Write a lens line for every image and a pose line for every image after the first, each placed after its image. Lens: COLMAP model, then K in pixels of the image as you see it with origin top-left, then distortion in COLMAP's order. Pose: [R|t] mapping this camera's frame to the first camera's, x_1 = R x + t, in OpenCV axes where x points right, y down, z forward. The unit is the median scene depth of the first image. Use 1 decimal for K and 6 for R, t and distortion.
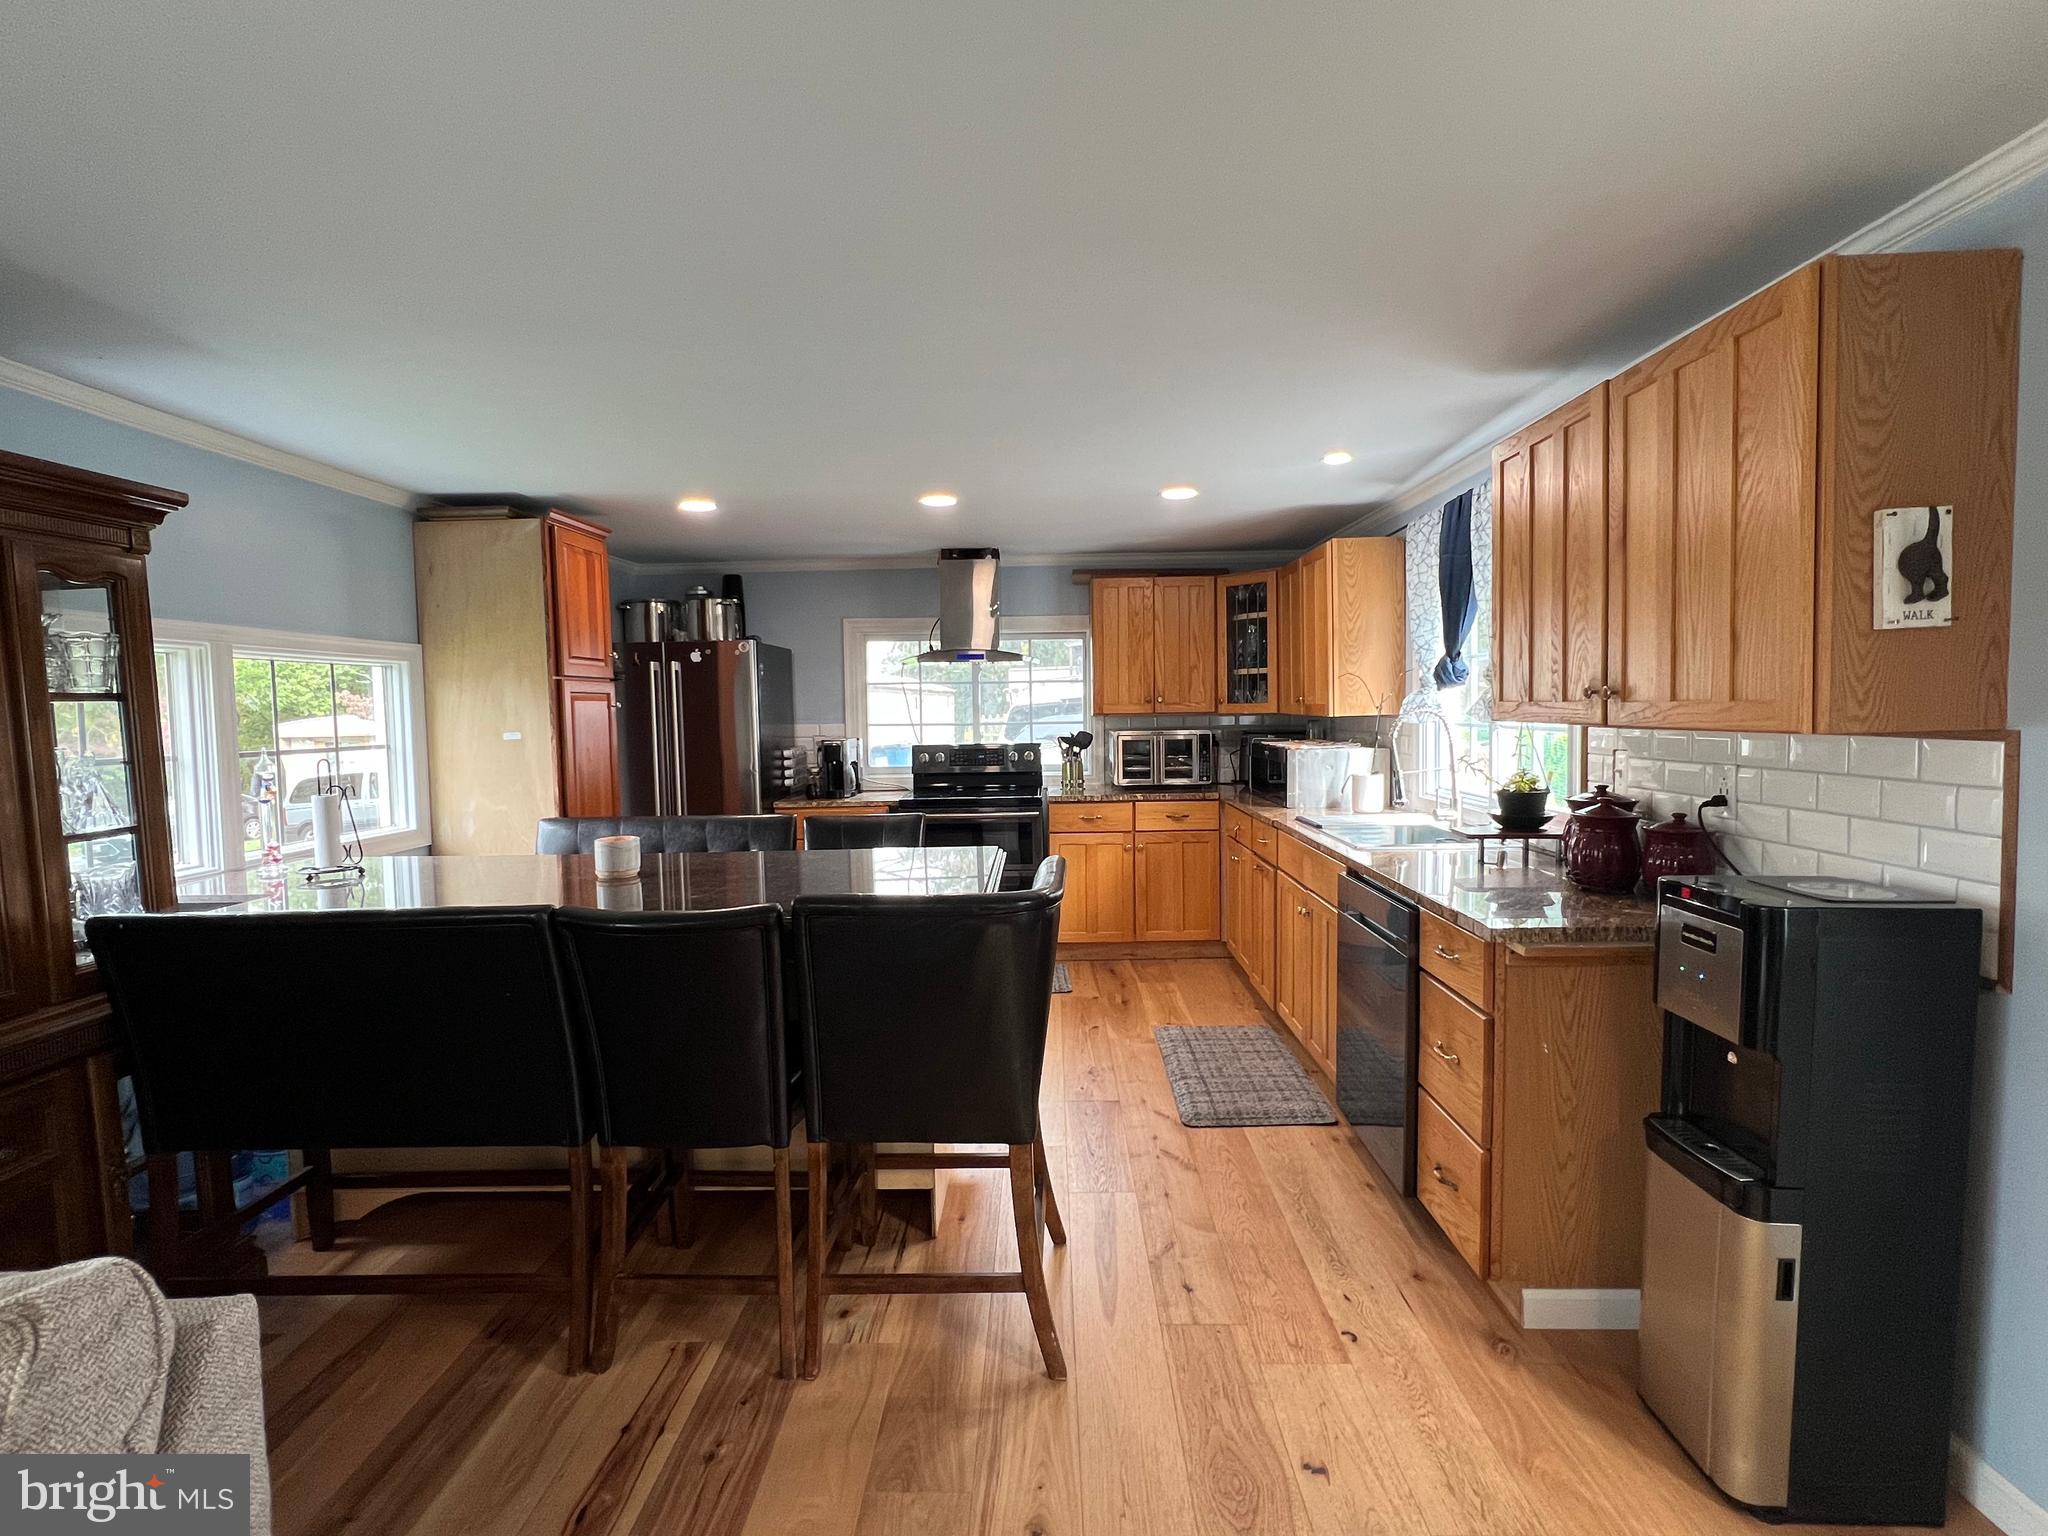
lens RADIAL K [[1003.5, 0, 1033.9], [0, 1003.5, 765.9], [0, 0, 1]] dist [0.000301, -0.000004]
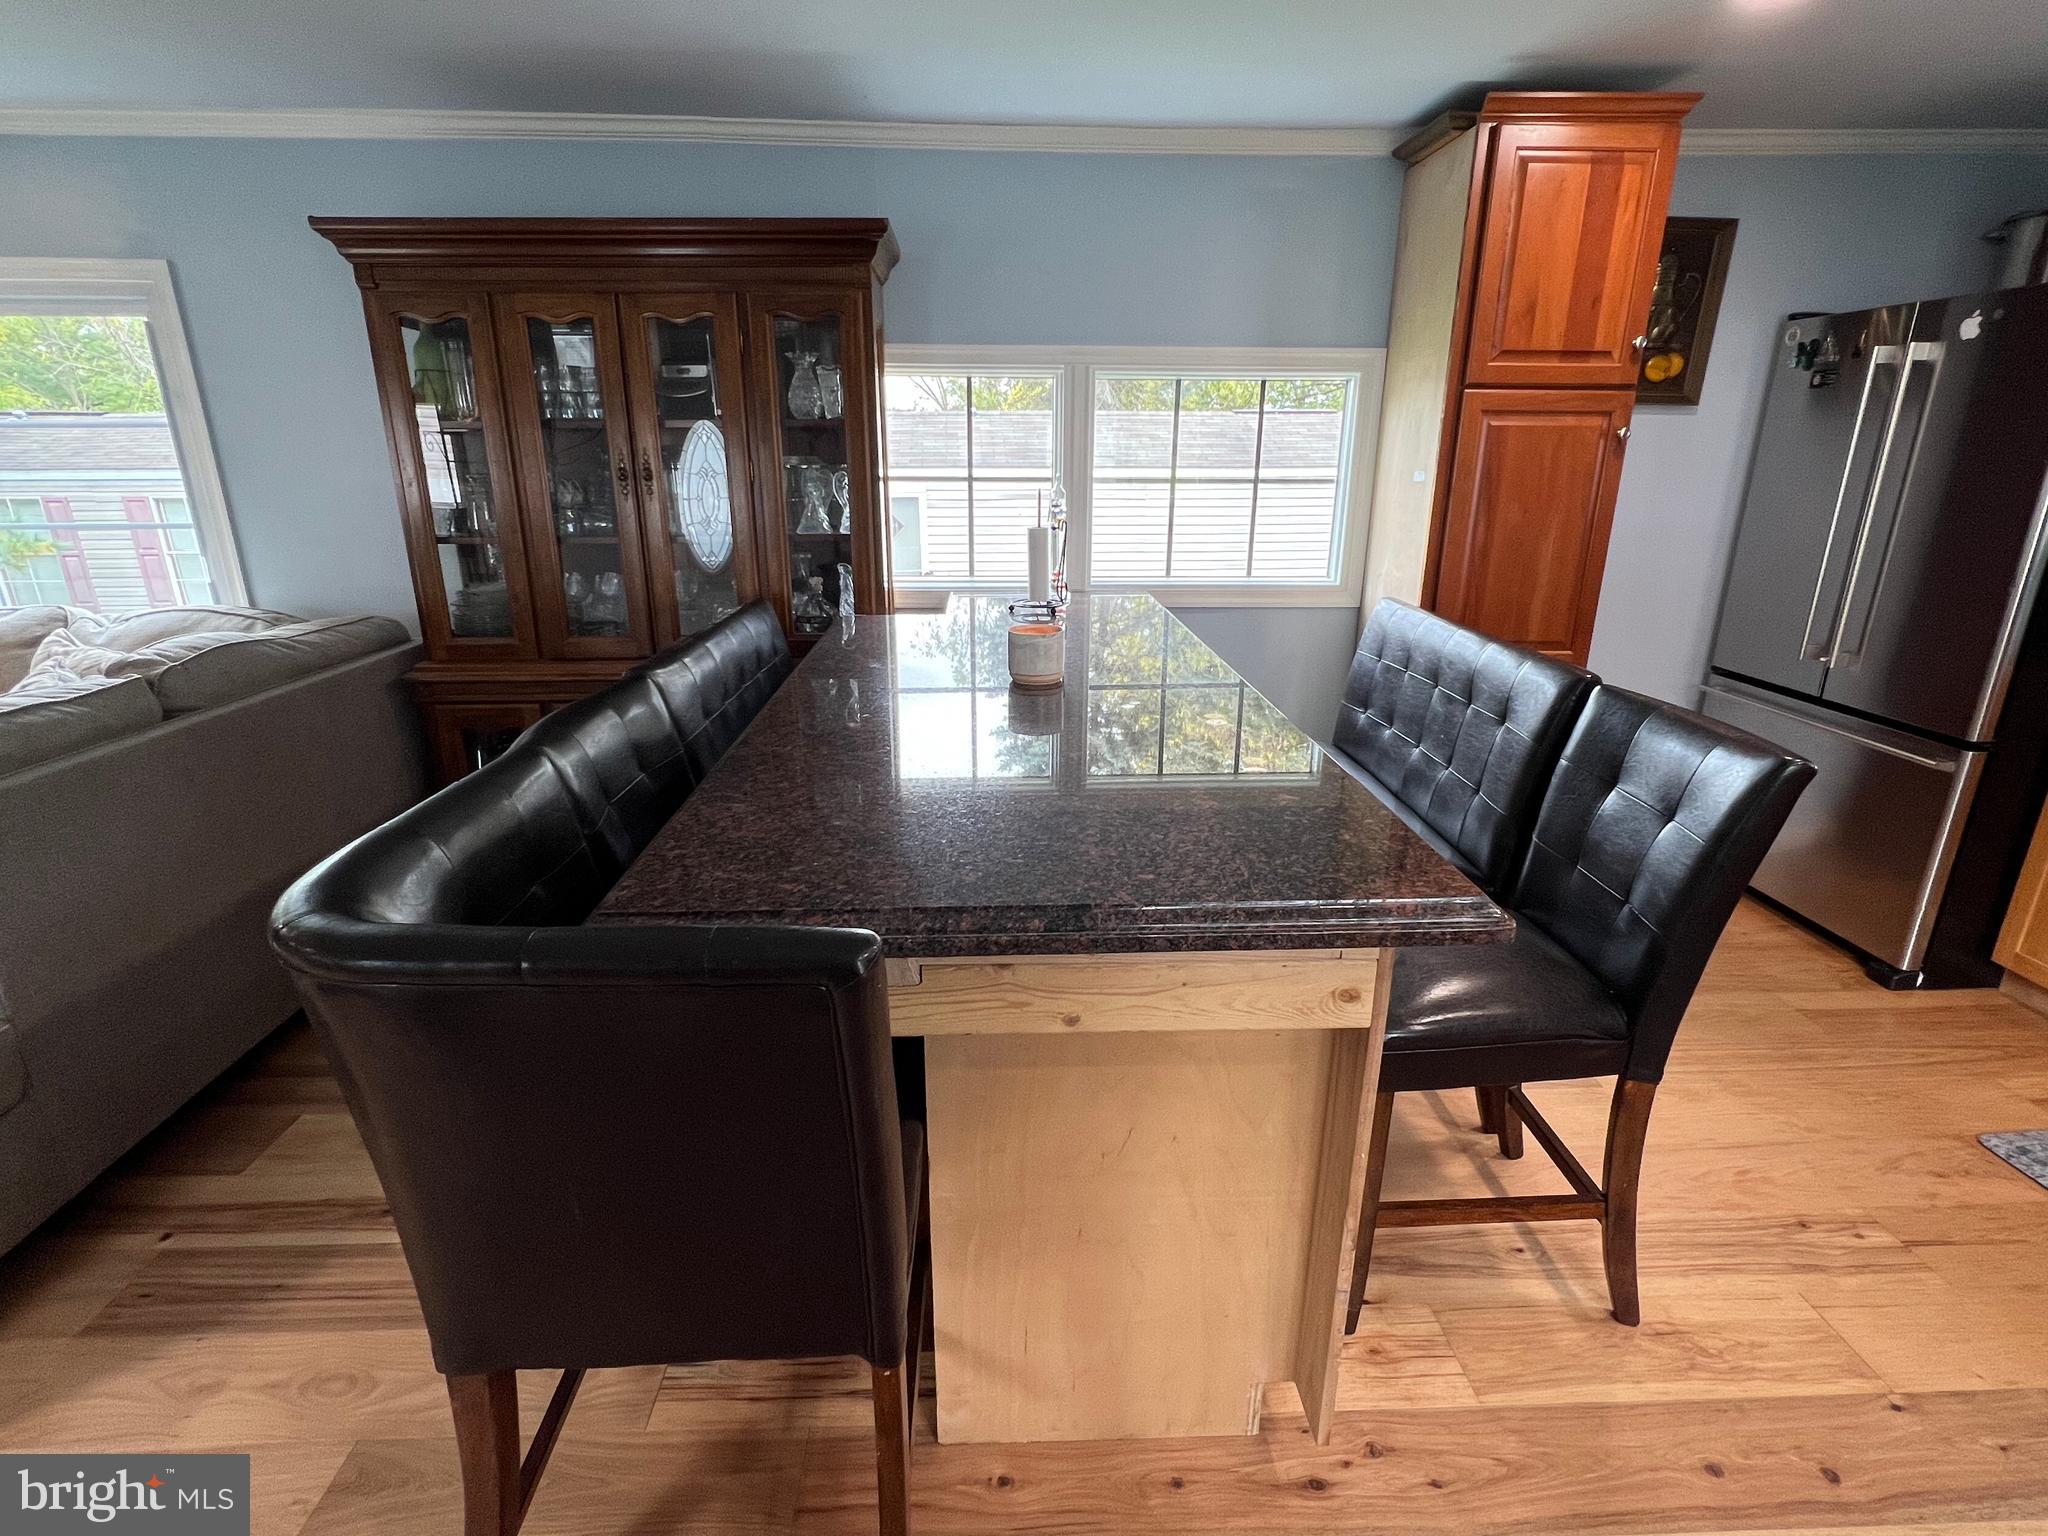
lens RADIAL K [[987.9, 0, 1018.1], [0, 987.9, 762.5], [0, 0, 1]] dist [-0.000027, -0.000026]
pose [[0.051457, 0.327105, -0.943586, 0.146277], [-0.062066, 0.944059, 0.323885, -0.034728], [0.996745, 0.041898, 0.068881, 0.491877]]
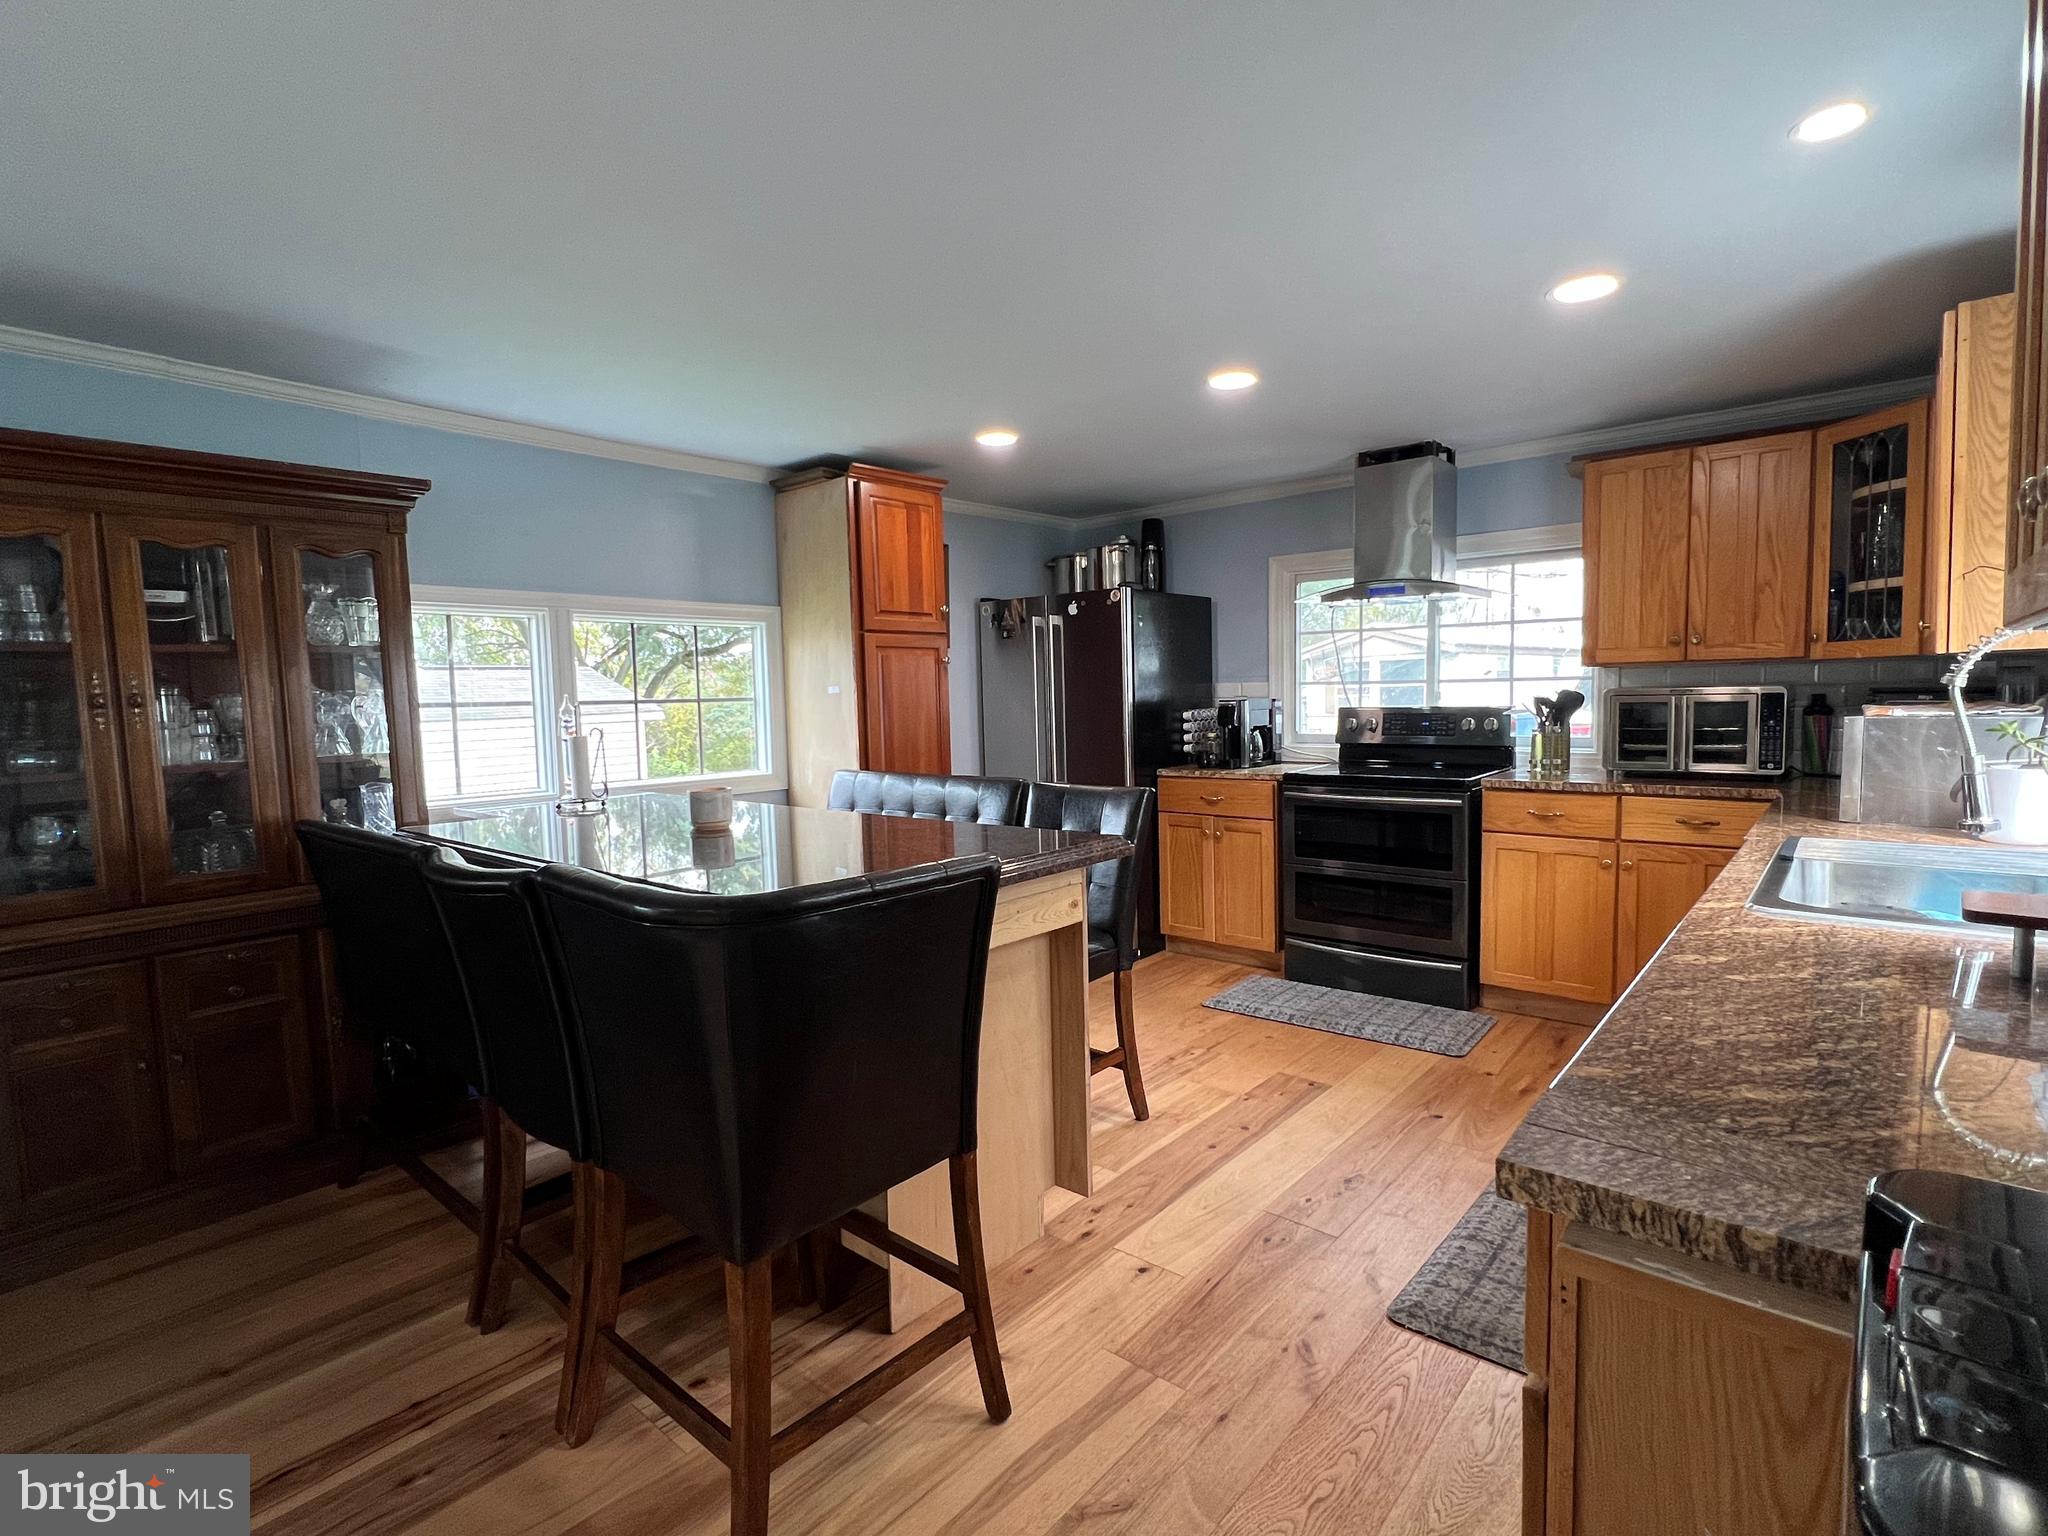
lens RADIAL K [[1002.3, 0, 1015.6], [0, 1002.3, 767.4], [0, 0, 1]] dist [-0.003564, 0.000625]
pose [[0.761812, 0.047916, -0.646024, 0.219154], [-0.029156, 0.998786, 0.039699, 0.002926], [0.647142, -0.011407, 0.762284, 0.238621]]
